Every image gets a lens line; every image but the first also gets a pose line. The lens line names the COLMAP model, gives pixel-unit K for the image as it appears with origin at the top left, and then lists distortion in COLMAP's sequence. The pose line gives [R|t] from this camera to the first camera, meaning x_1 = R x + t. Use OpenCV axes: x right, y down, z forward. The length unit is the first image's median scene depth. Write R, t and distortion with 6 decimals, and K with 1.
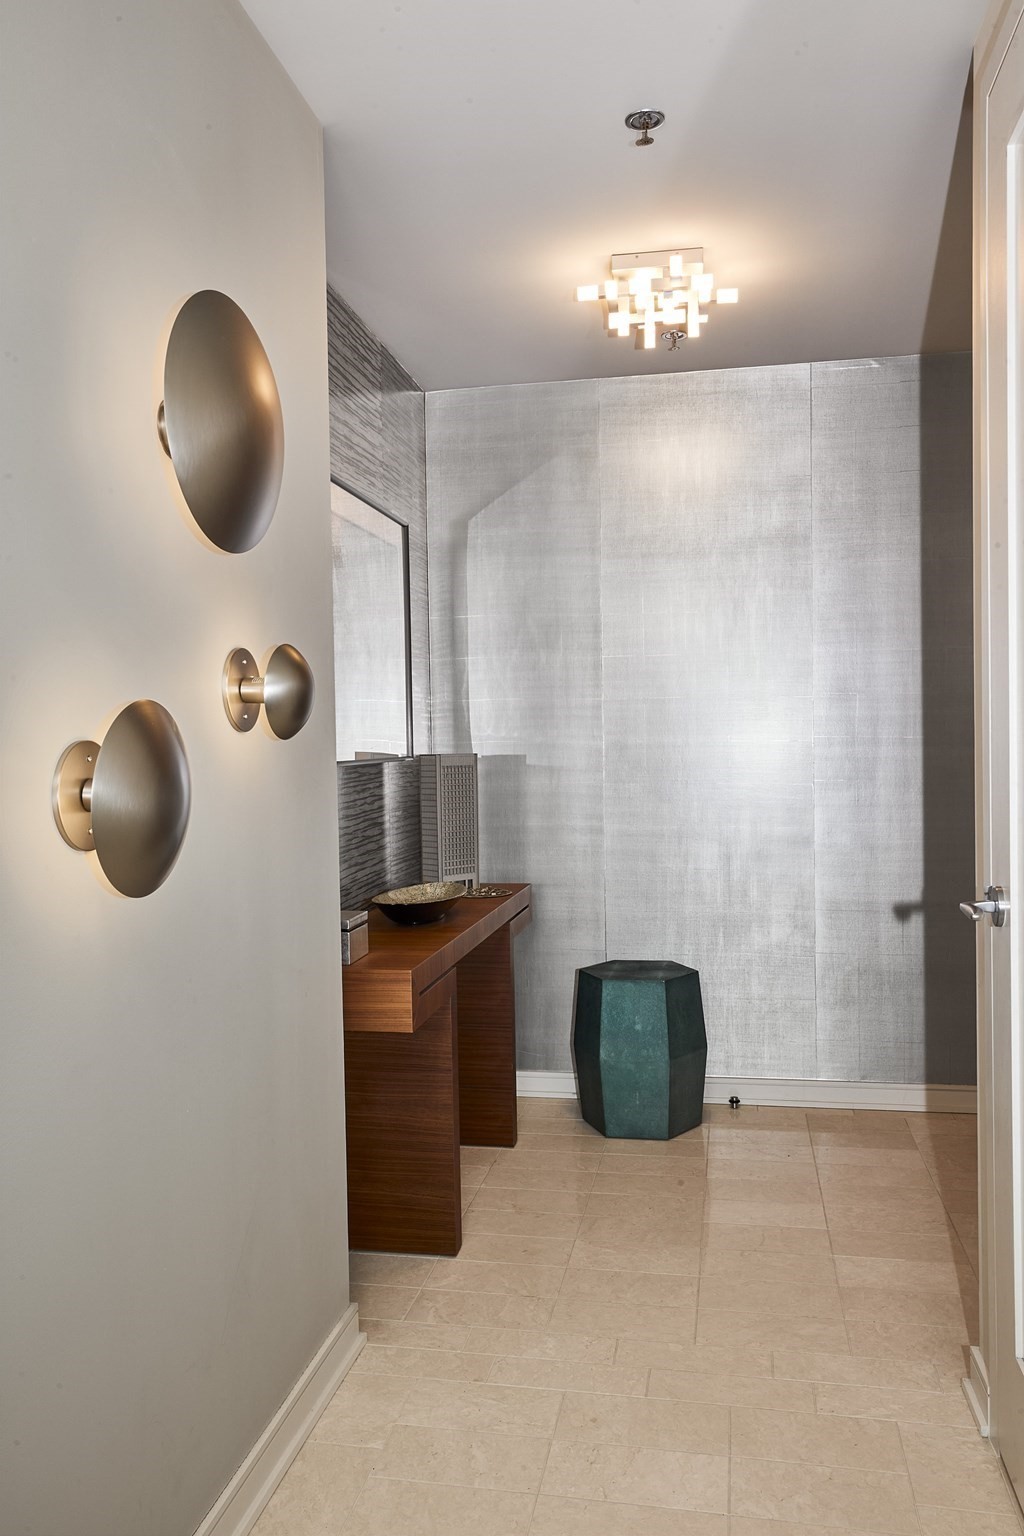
lens RADIAL K [[1186.3, 0, 512.0], [0, 1186.3, 768.0], [0, 0, 1]] dist [0.006533, 0.001047]
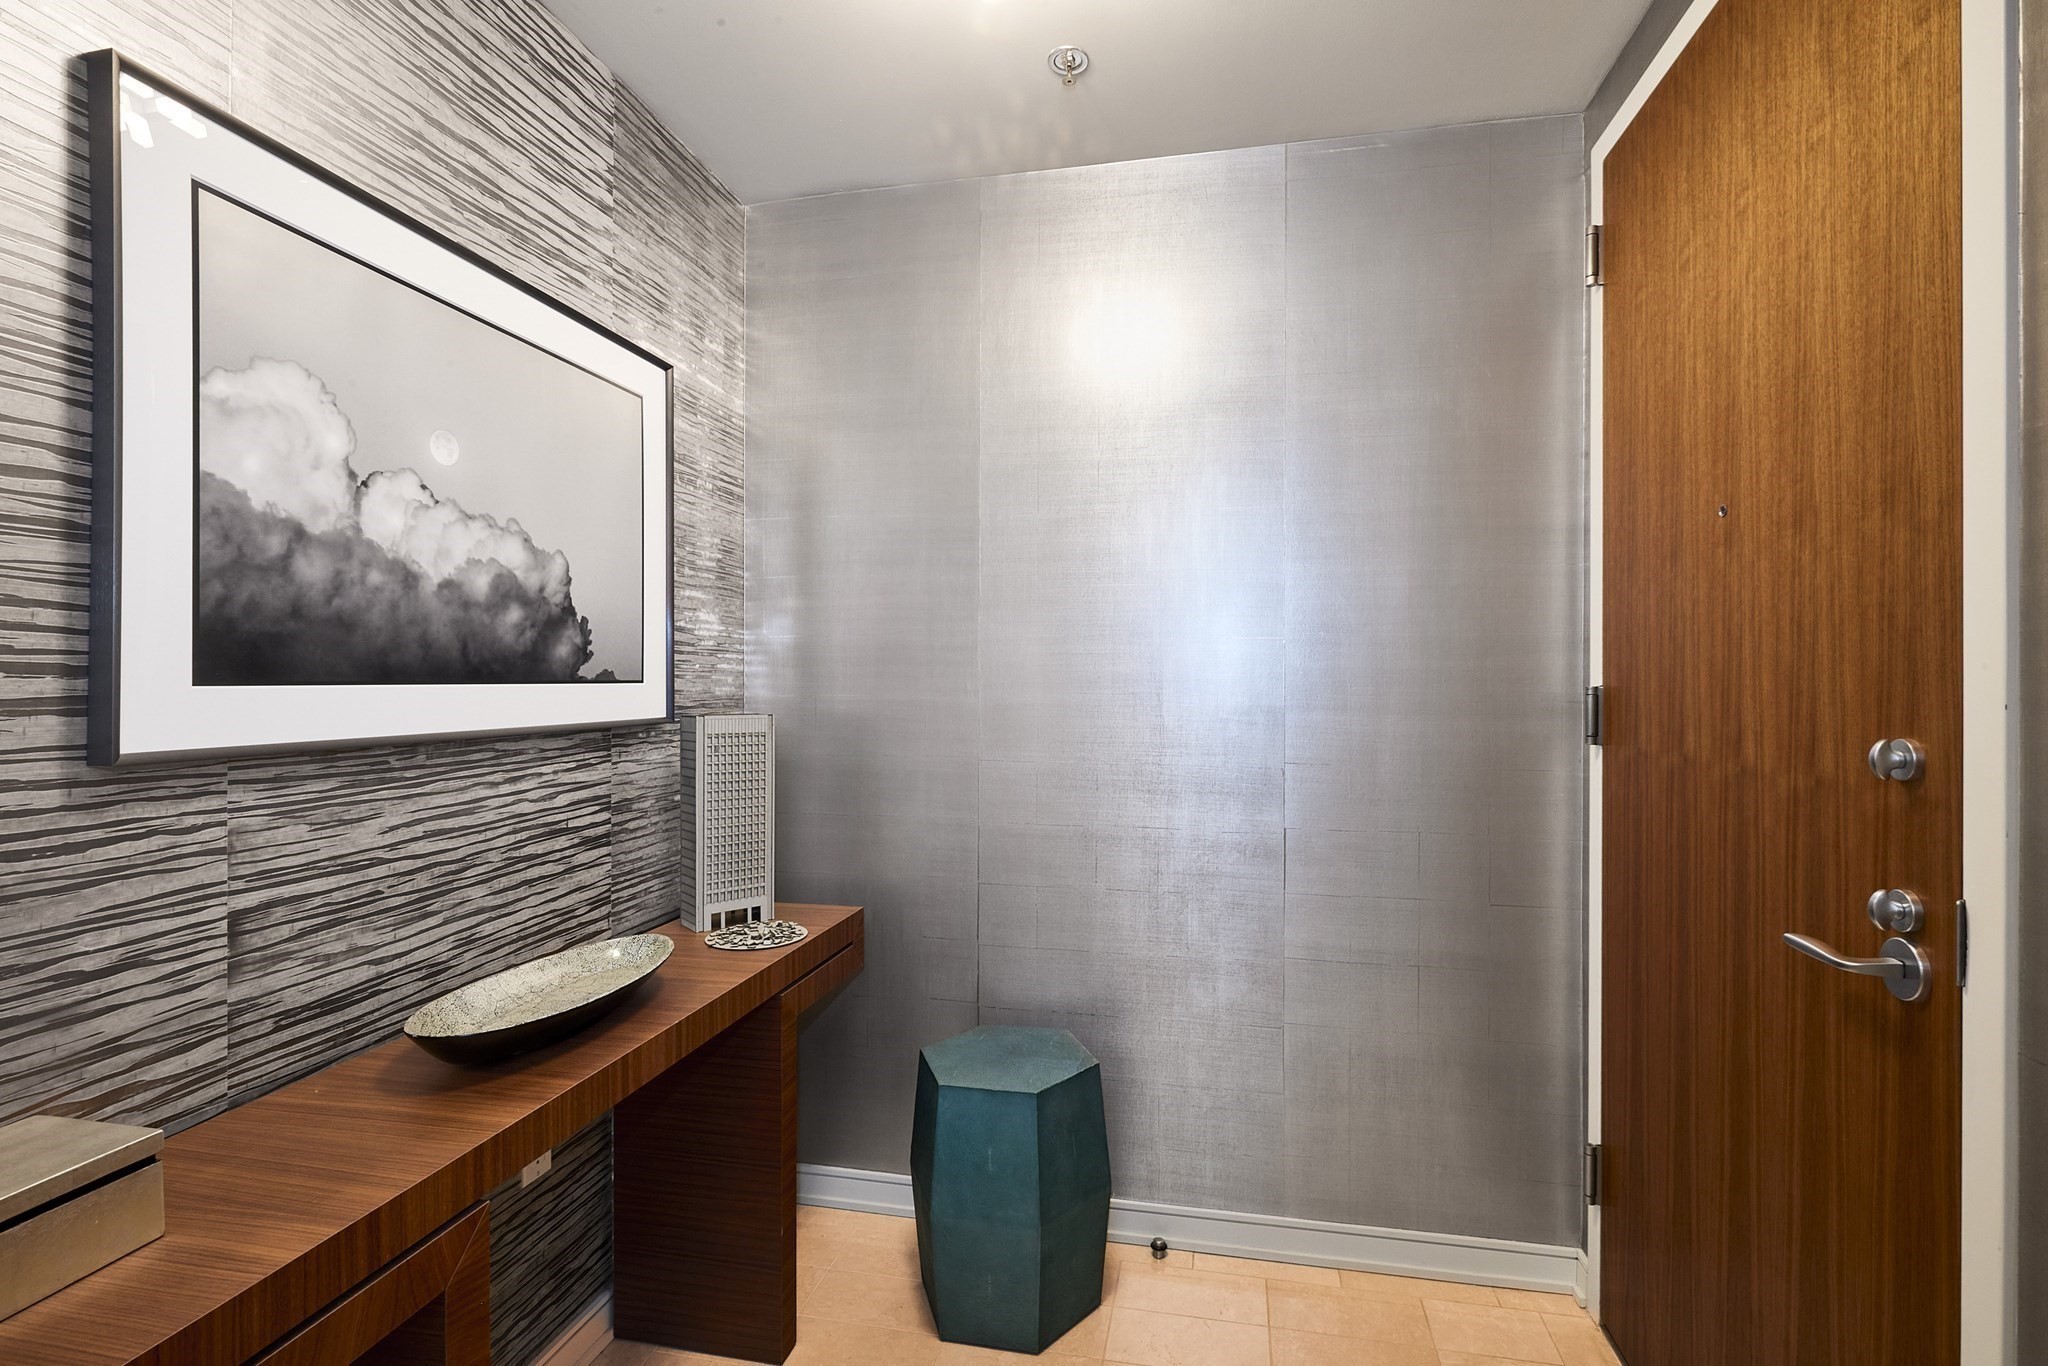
lens RADIAL K [[971.8, 0, 1024.0], [0, 971.8, 683.0], [0, 0, 1]] dist [-0.000800, -0.000035]
pose [[0.999695, 0.016111, -0.018724, 0.123648], [-0.016550, 0.999587, -0.023505, -0.019959], [0.018337, 0.023808, 0.999548, 0.474013]]
